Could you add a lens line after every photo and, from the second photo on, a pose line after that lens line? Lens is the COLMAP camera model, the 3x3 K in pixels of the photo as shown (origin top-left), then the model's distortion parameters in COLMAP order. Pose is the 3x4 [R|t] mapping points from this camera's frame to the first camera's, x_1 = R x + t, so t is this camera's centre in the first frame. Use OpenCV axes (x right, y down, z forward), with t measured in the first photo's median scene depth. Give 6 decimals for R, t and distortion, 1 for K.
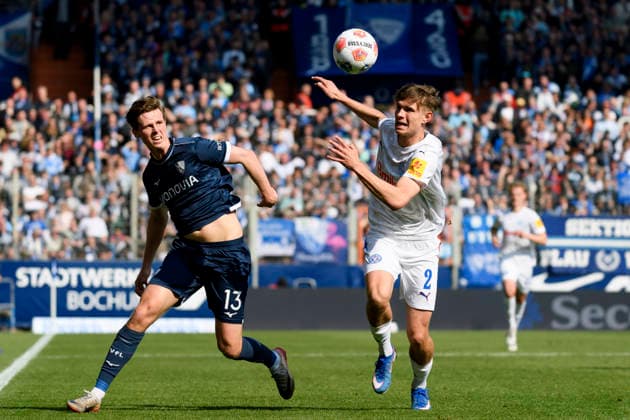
lens RADIAL K [[3011.0, 0, 315.0], [0, 3011.0, 210.0], [0, 0, 1]] dist [-0.256324, -0.365403]
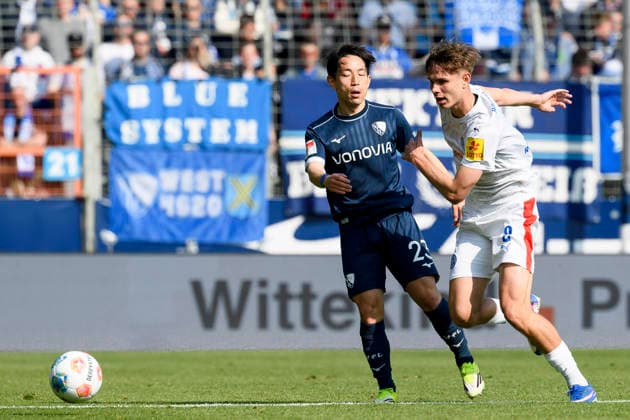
lens RADIAL K [[3011.0, 0, 315.0], [0, 3011.0, 210.0], [0, 0, 1]] dist [-0.256324, -0.365403]
pose [[0.993935, -0.005492, 0.109833, 0.031510], [0.003920, 0.999887, 0.014519, 0.013999], [-0.109900, -0.014001, 0.993844, 0.571412]]
